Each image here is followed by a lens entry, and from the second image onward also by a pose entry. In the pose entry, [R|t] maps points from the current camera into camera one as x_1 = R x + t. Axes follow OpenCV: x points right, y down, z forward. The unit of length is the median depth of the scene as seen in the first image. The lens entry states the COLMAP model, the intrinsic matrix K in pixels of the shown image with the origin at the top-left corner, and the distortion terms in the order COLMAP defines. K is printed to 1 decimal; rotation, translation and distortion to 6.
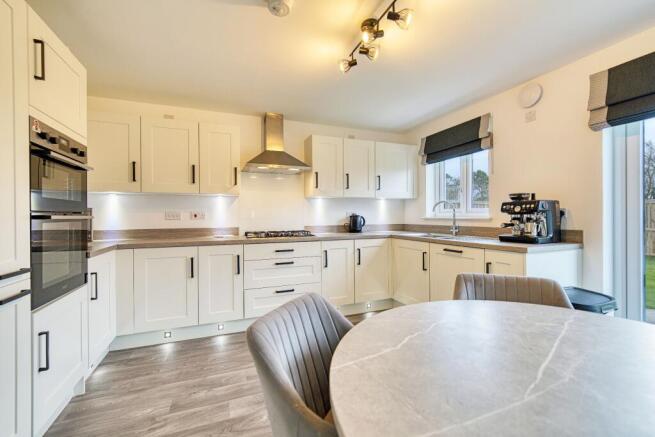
lens RADIAL K [[278.7, 0, 328.5], [0, 278.7, 216.8], [0, 0, 1]] dist [-0.000380, 0.000898]
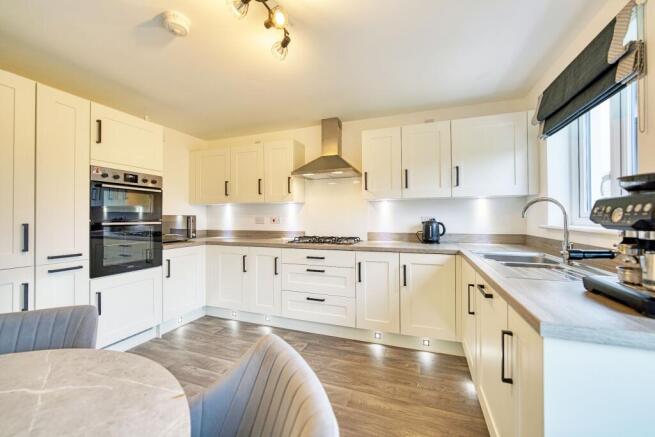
lens RADIAL K [[259.7, 0, 330.1], [0, 259.7, 216.7], [0, 0, 1]] dist [-0.006905, 0.000821]
pose [[0.743209, -0.000106, -0.669060, 0.481574], [-0.003286, 0.999987, -0.003809, -0.017820], [0.669052, 0.005029, 0.743199, 0.356132]]
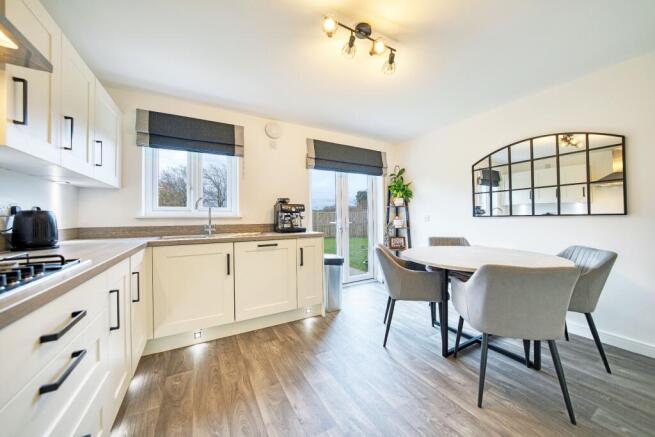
lens RADIAL K [[235.7, 0, 324.8], [0, 235.7, 217.3], [0, 0, 1]] dist [-0.000422, 0.000959]
pose [[-0.123679, 0.006822, 0.992299, -0.429945], [0.011310, 0.999921, -0.005465, 0.016245], [-0.992258, 0.010547, -0.123747, 0.763233]]
